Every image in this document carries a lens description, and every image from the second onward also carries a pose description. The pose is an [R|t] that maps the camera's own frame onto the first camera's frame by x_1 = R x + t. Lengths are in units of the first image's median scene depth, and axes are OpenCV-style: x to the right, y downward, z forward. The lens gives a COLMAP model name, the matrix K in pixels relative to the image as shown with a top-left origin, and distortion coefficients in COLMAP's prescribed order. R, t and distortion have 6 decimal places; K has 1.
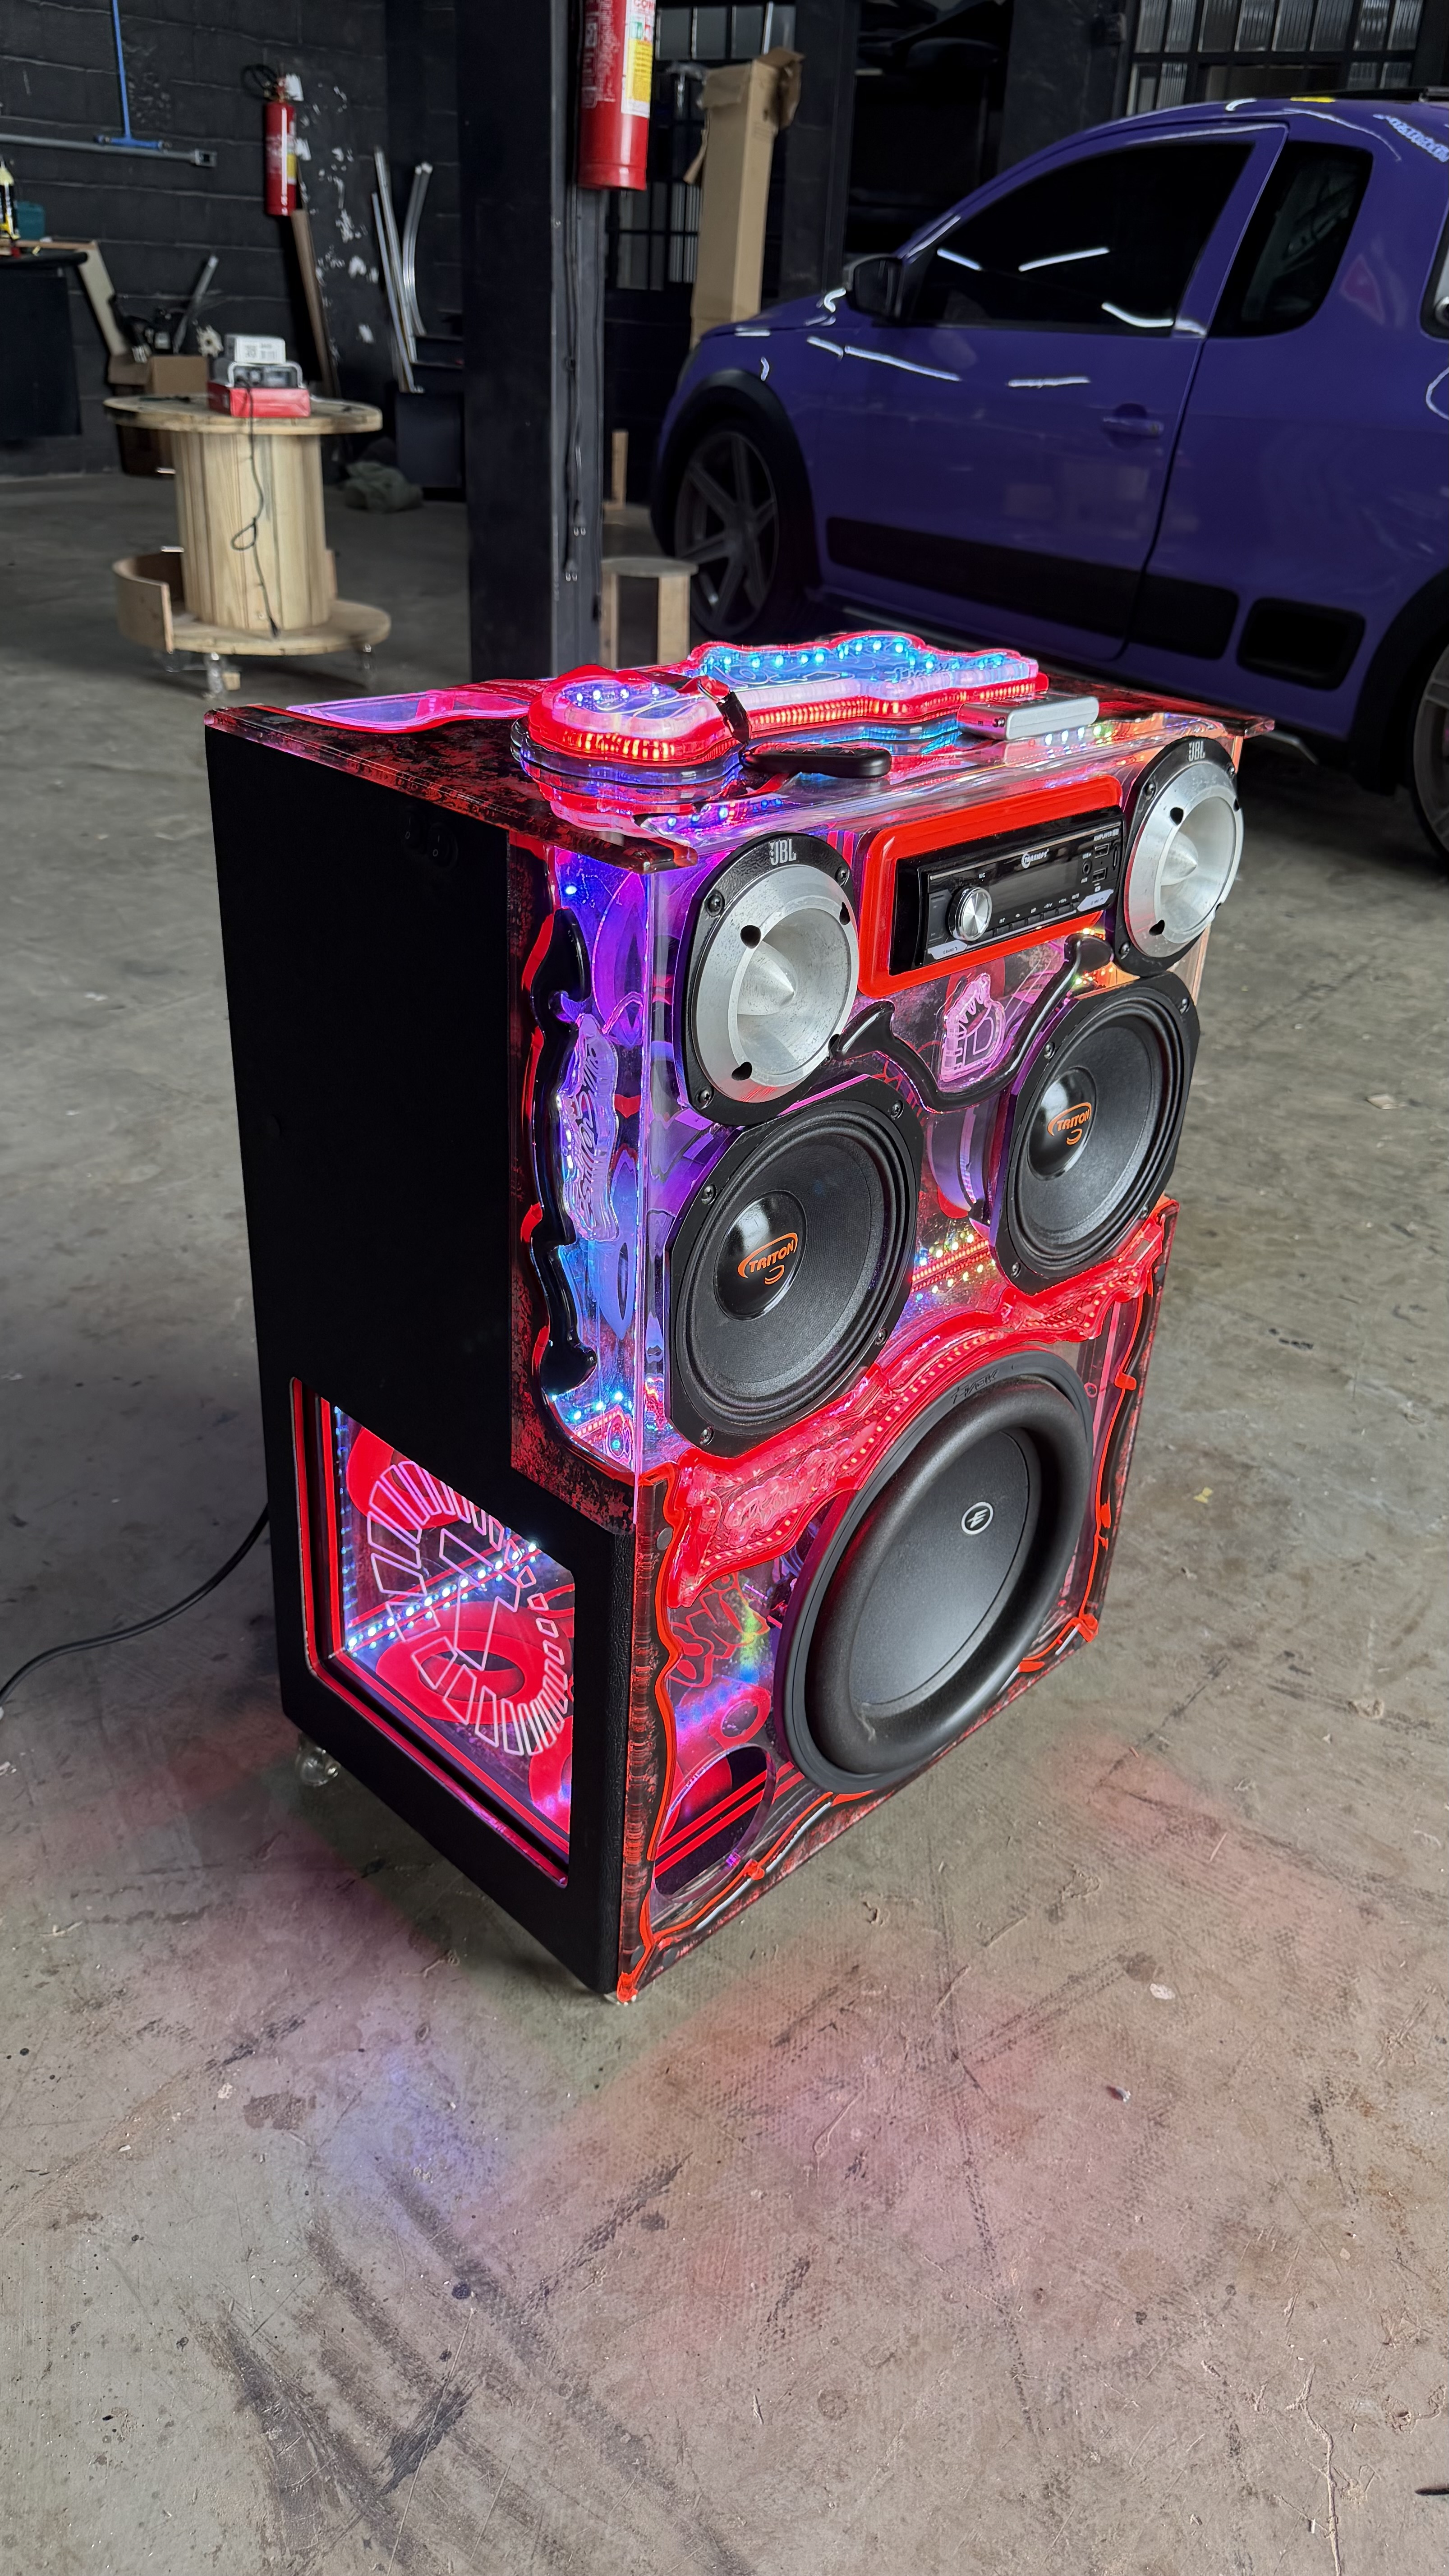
lens RADIAL K [[1851.2, 0, 716.0], [0, 1851.2, 1270.6], [0, 0, 1]] dist [0.024354, -0.049215]
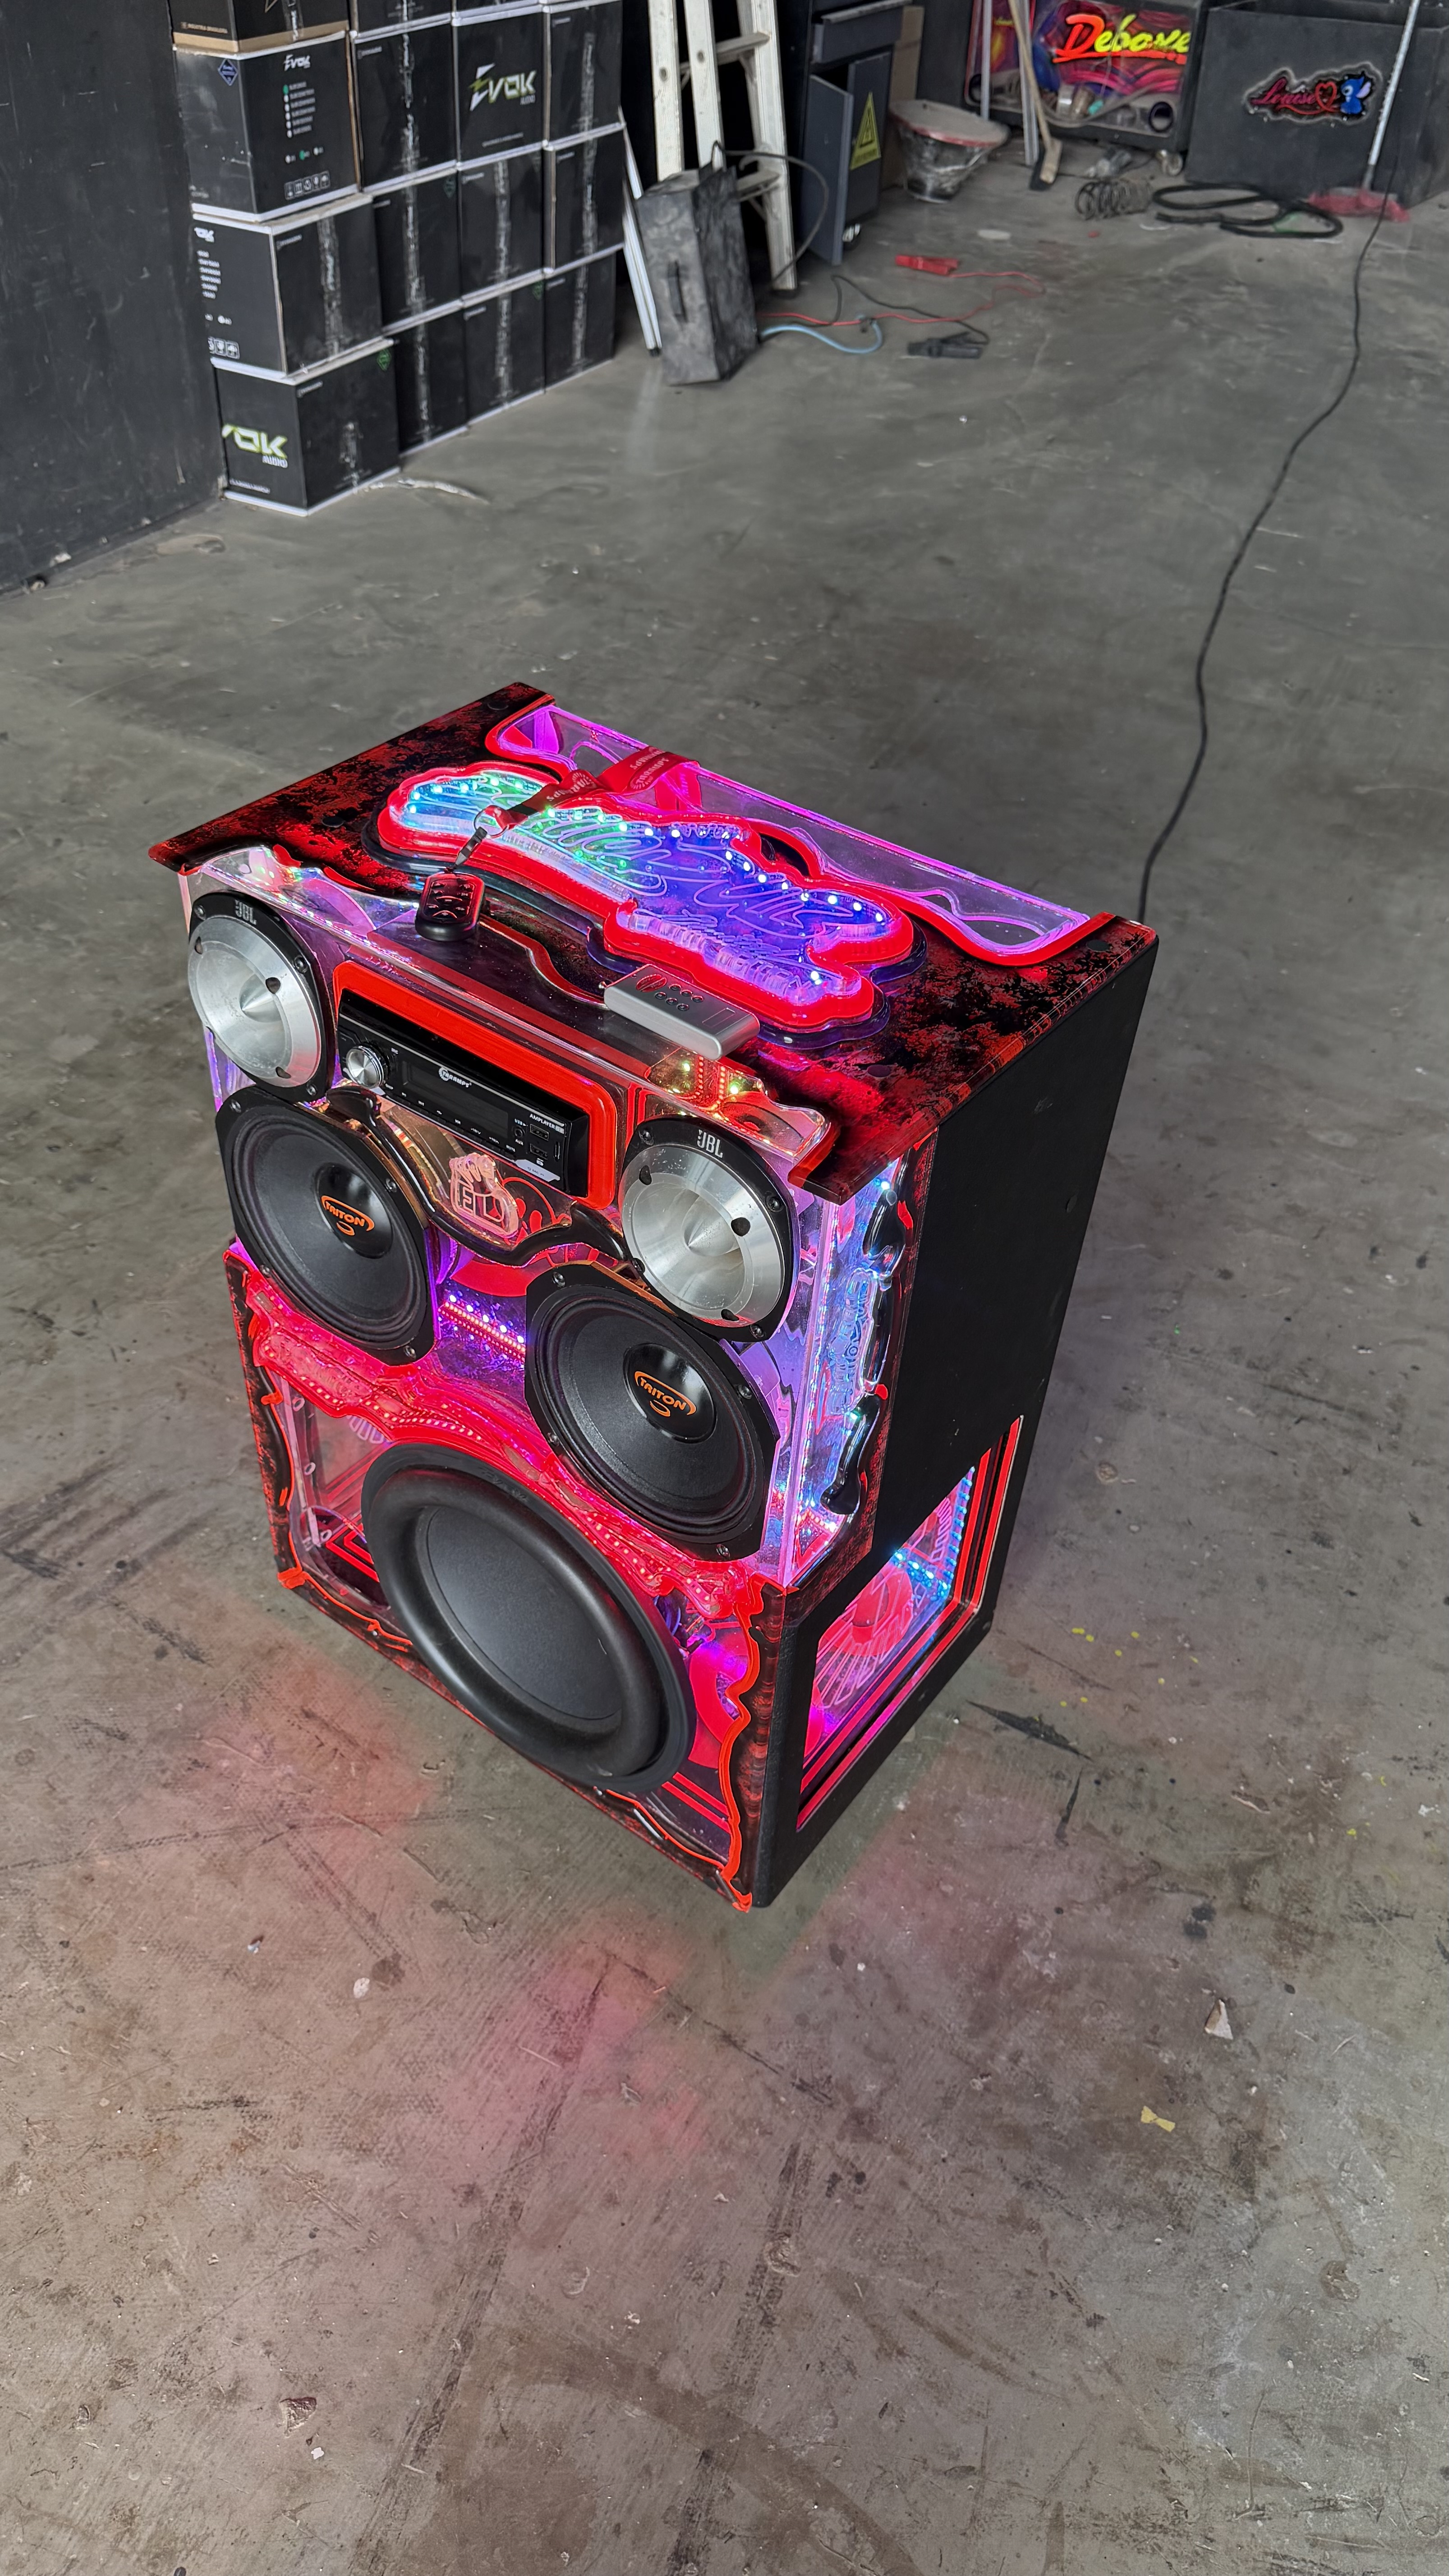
lens RADIAL K [[1851.2, 0, 718.2], [0, 1851.2, 1281.4], [0, 0, 1]] dist [0.024354, -0.049215]
pose [[0.137148, 0.628095, -0.765955, 0.935605], [-0.507183, 0.708739, 0.490363, -0.639022], [0.850856, 0.321227, 0.415761, 0.606703]]
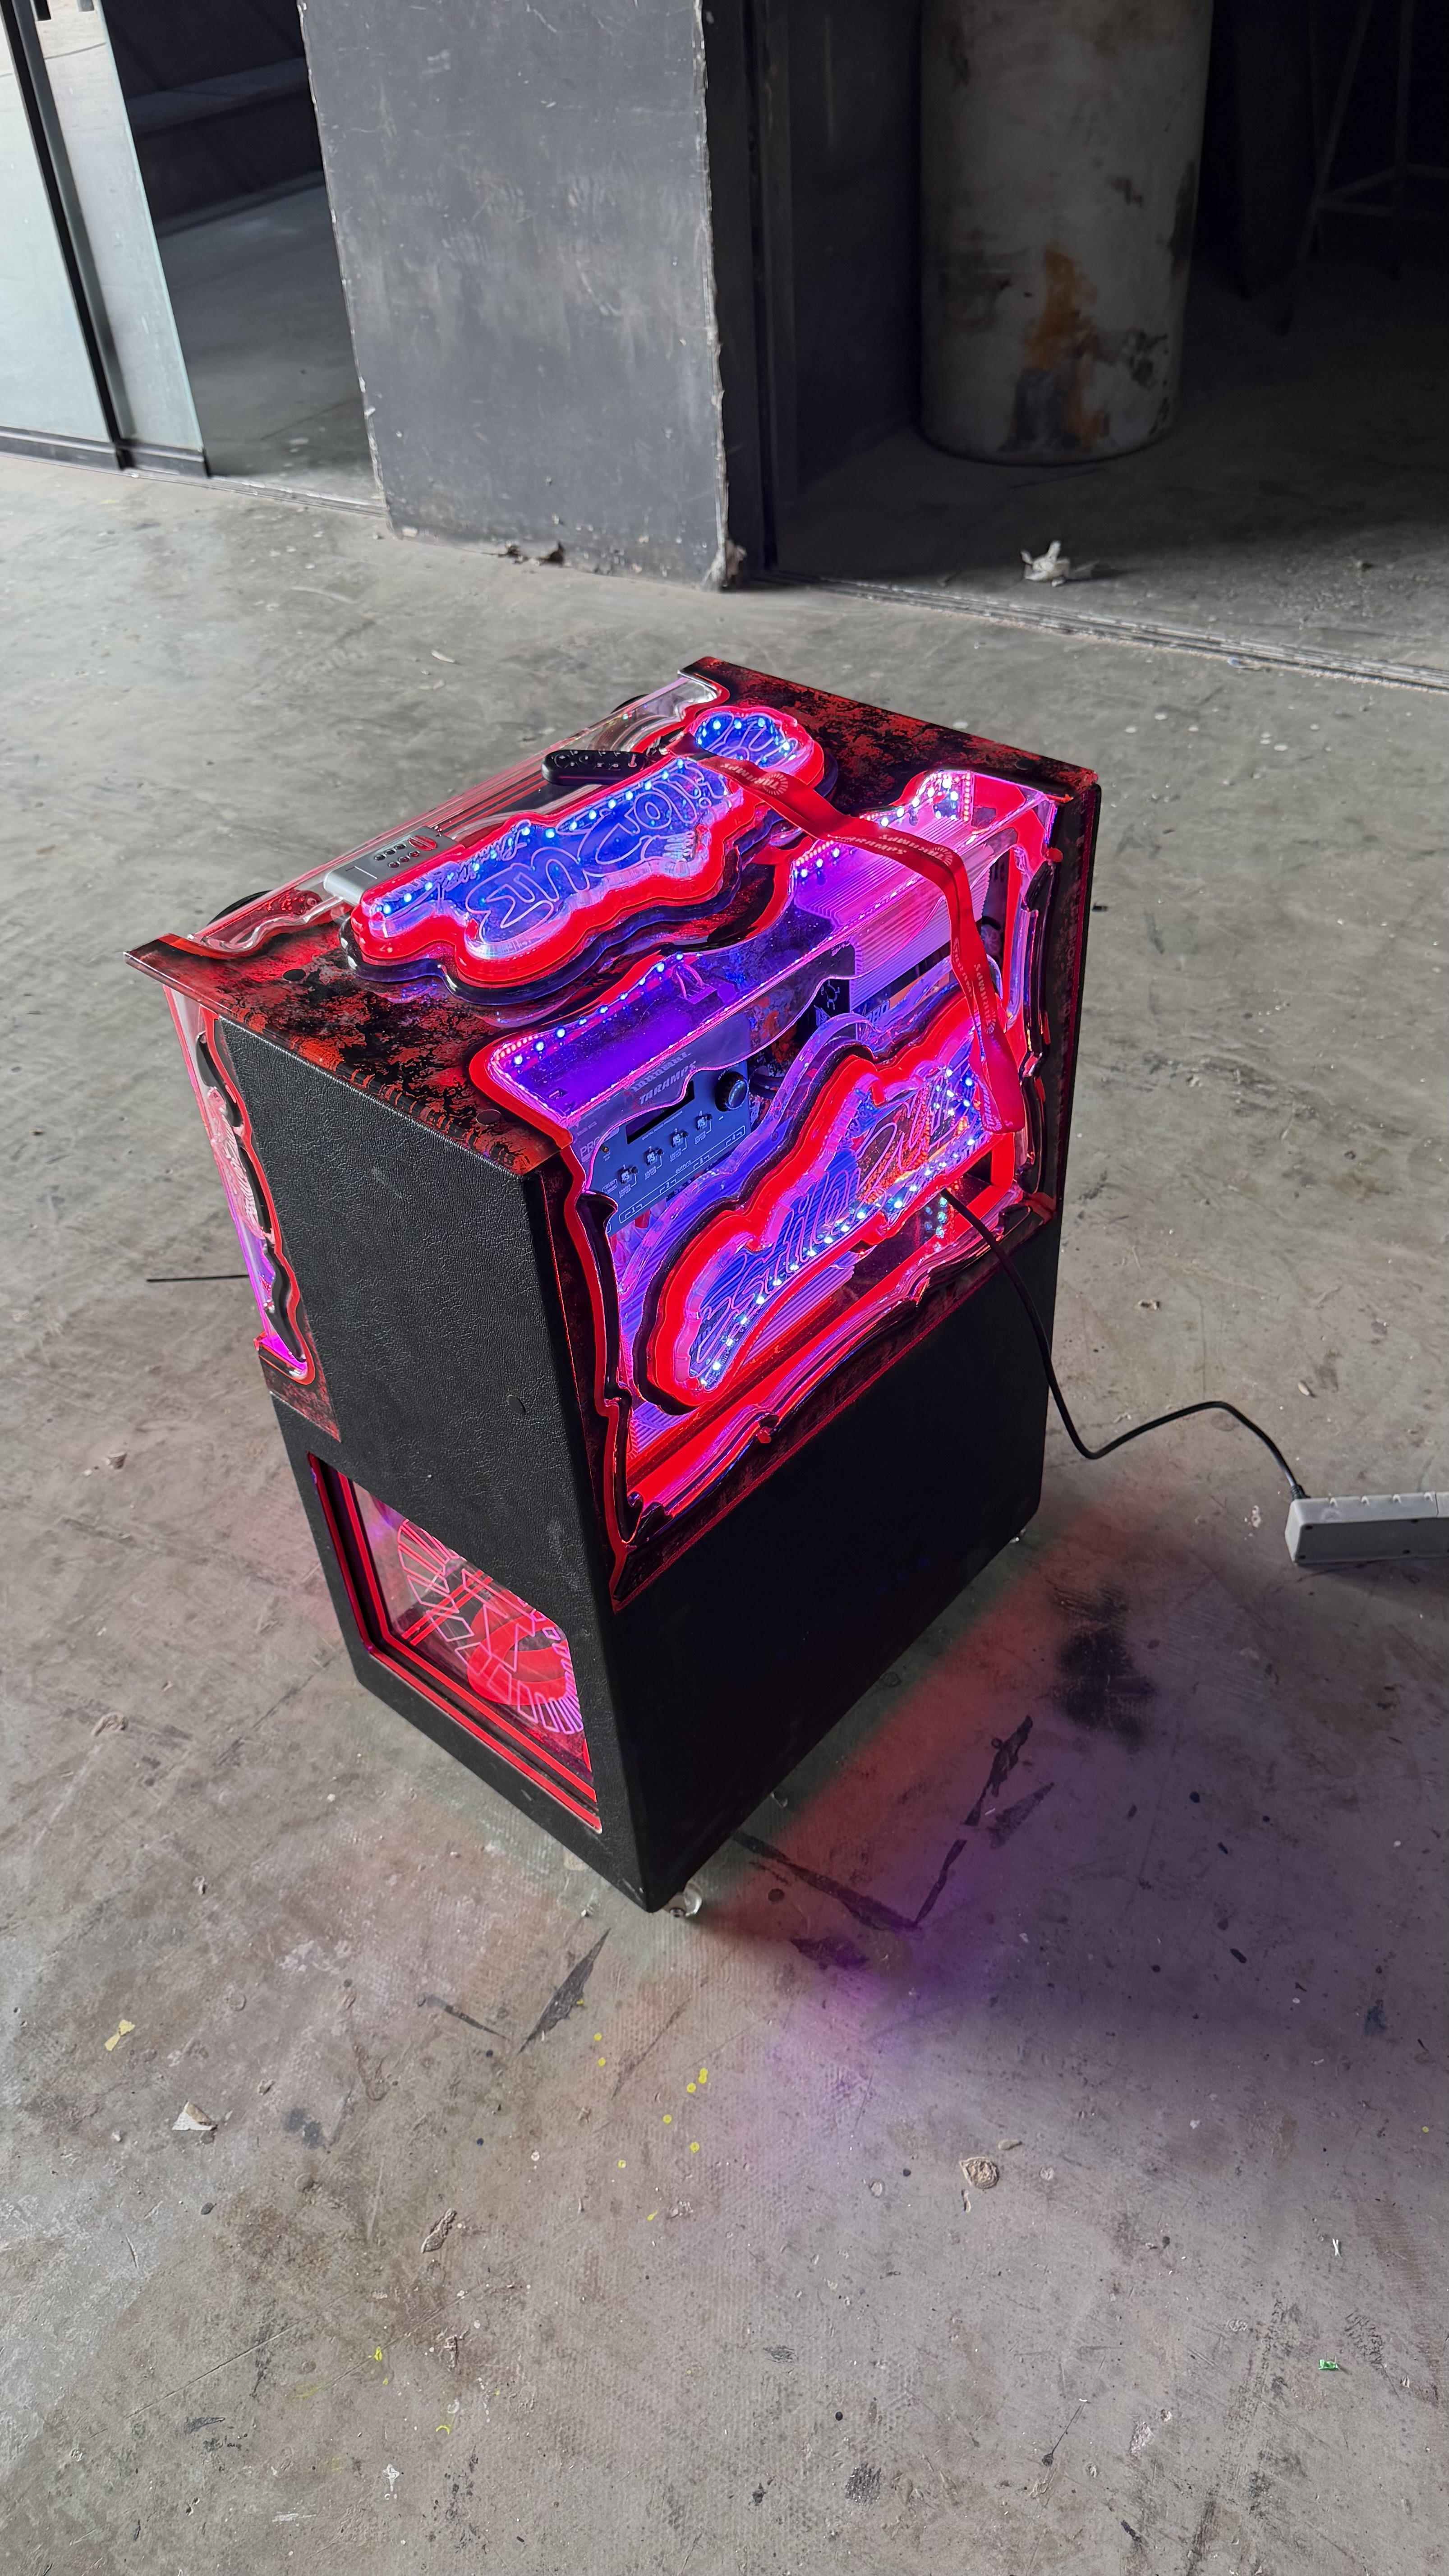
lens RADIAL K [[1851.2, 0, 715.2], [0, 1851.2, 1292.2], [0, 0, 1]] dist [0.024354, -0.049215]
pose [[-0.998252, 0.048695, -0.033504, 0.023769], [-0.014442, 0.348702, 0.937122, -1.145796], [0.057317, 0.935968, -0.347389, 1.502380]]
